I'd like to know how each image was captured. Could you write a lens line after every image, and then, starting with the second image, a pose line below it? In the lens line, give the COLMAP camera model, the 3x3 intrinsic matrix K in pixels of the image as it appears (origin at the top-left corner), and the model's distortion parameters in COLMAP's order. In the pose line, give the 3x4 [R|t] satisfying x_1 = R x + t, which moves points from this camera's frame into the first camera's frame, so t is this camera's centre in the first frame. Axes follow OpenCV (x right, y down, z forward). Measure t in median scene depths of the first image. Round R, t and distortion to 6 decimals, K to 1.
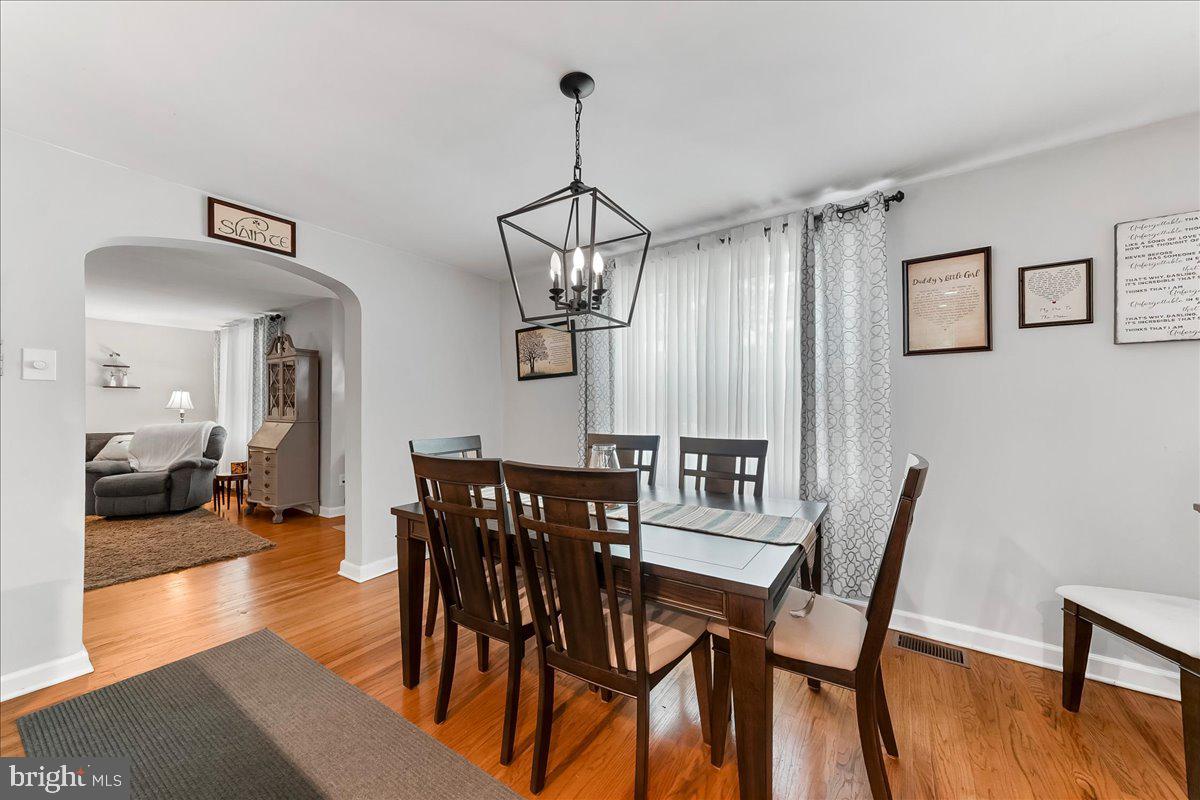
lens RADIAL K [[430.1, 0, 588.3], [0, 430.1, 409.4], [0, 0, 1]] dist [0.000729, 0.000146]
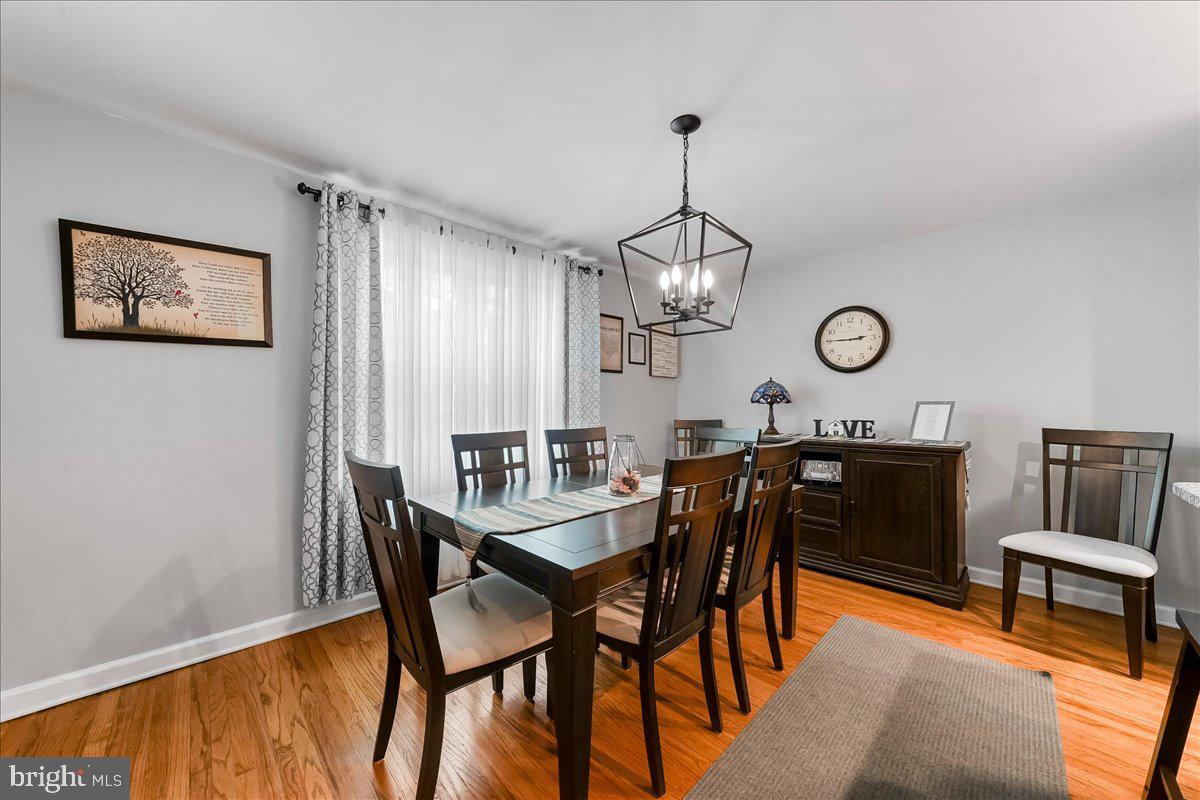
lens RADIAL K [[430.1, 0, 588.3], [0, 430.1, 409.4], [0, 0, 1]] dist [0.000729, 0.000146]
pose [[0.206856, -0.006316, 0.978351, -0.839588], [0.000352, 0.999980, 0.006382, 0.005698], [-0.978371, -0.000976, 0.206854, 0.695021]]
